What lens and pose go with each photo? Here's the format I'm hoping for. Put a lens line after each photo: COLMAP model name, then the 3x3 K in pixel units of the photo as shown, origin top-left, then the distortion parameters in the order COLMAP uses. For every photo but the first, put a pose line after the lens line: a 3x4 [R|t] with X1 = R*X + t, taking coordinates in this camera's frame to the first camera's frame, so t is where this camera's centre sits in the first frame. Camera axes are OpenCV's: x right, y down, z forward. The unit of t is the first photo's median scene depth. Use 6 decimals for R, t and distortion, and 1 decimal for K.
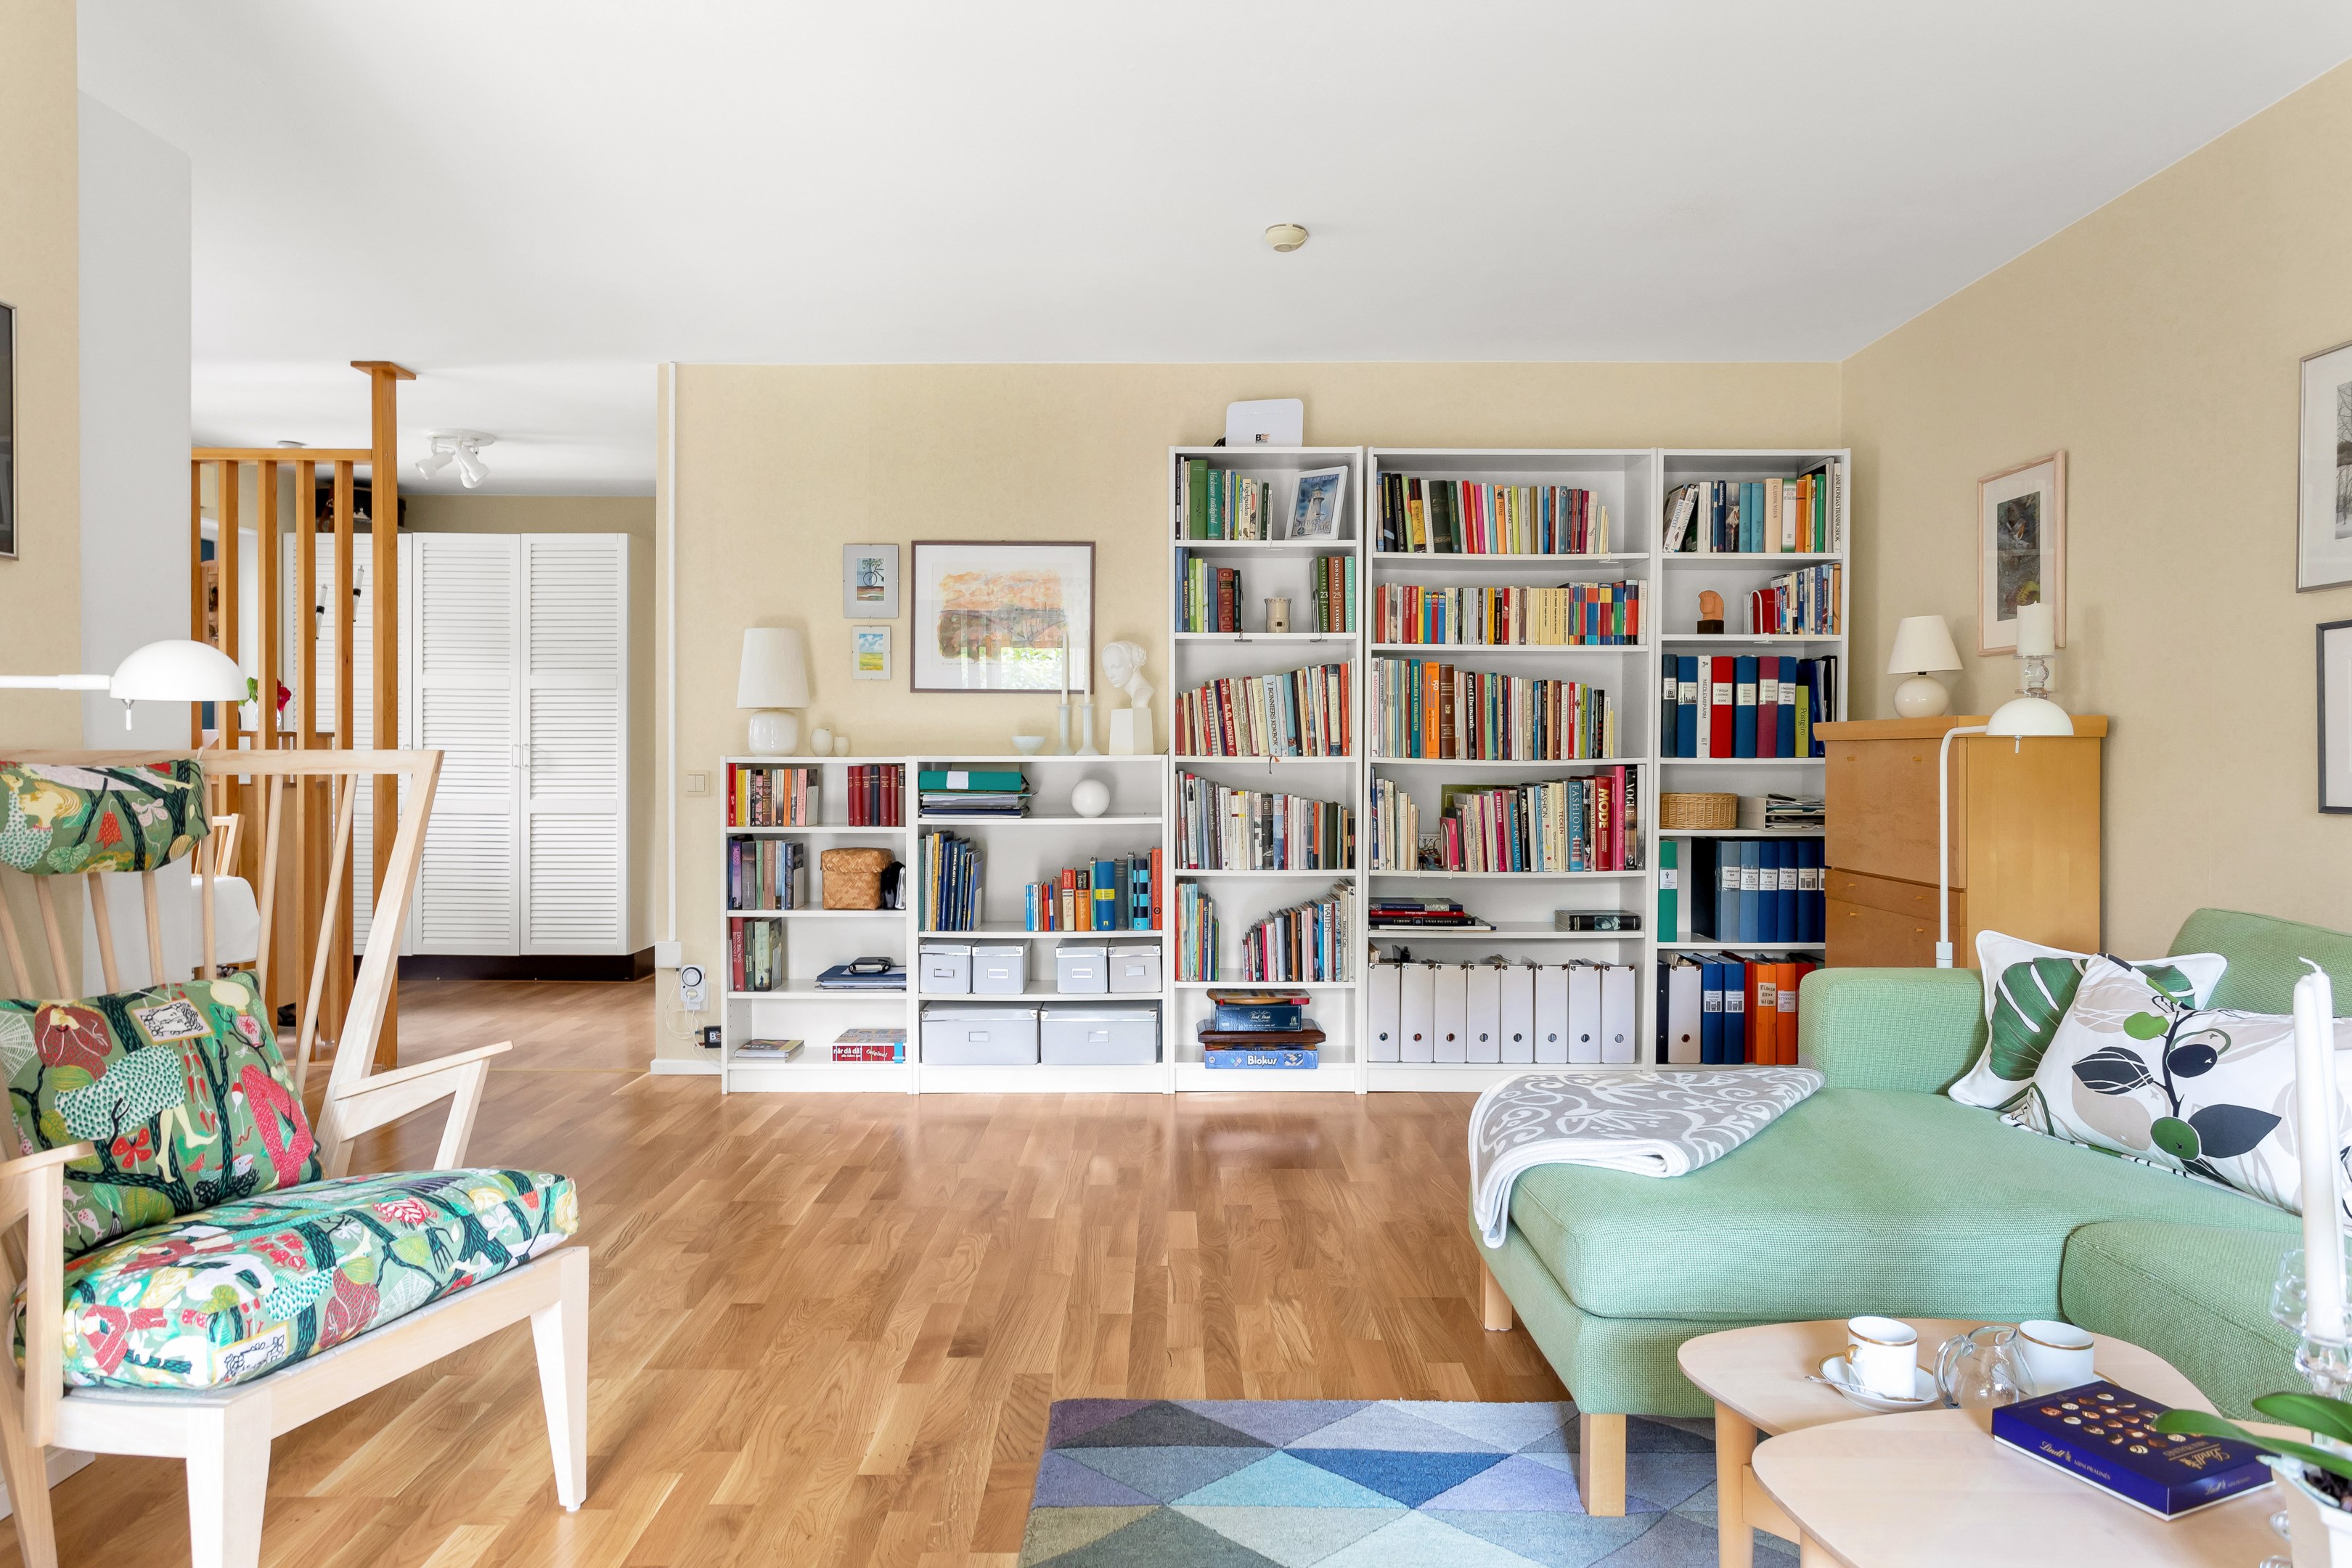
lens RADIAL K [[1429.3, 0, 1176.0], [0, 1429.3, 784.0], [0, 0, 1]] dist [-0.005120, 0.002227]
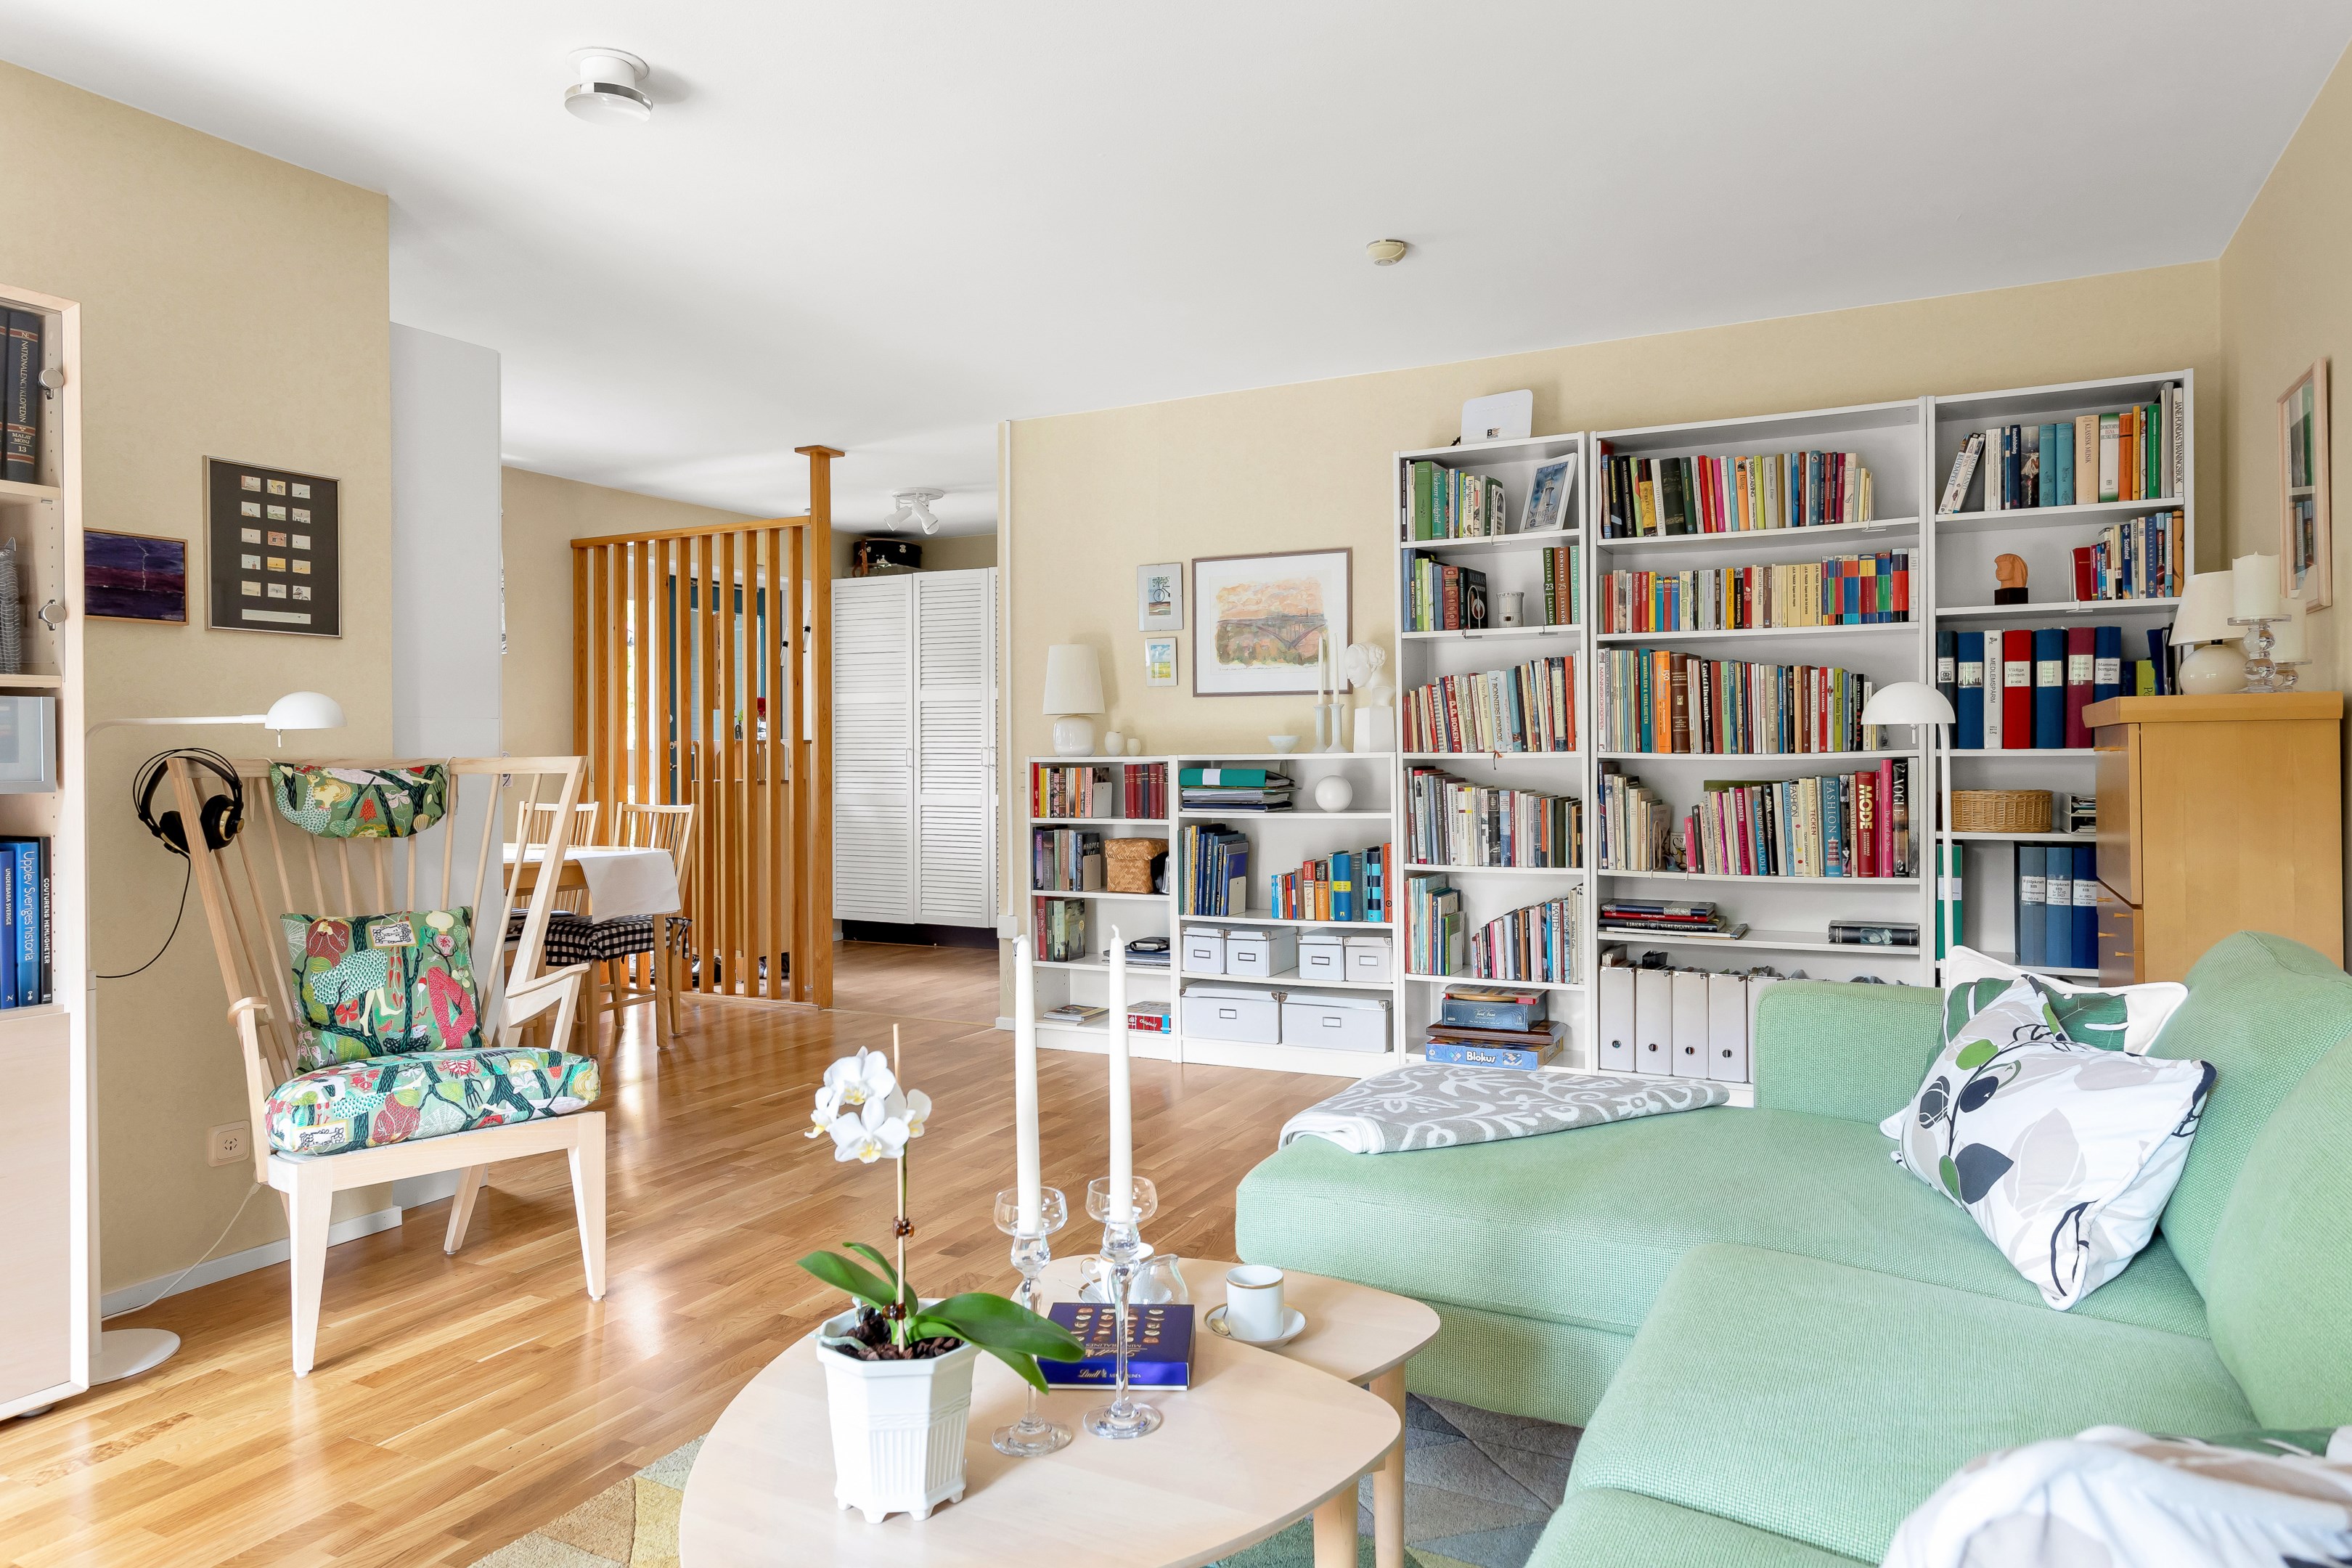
lens RADIAL K [[1476.3, 0, 1175.6], [0, 1476.3, 766.8], [0, 0, 1]] dist [-0.004051, 0.001782]
pose [[0.890702, -0.005516, -0.454555, 0.334245], [0.000991, 0.999948, -0.010192, 0.000939], [0.454587, 0.008627, 0.890660, -0.014915]]
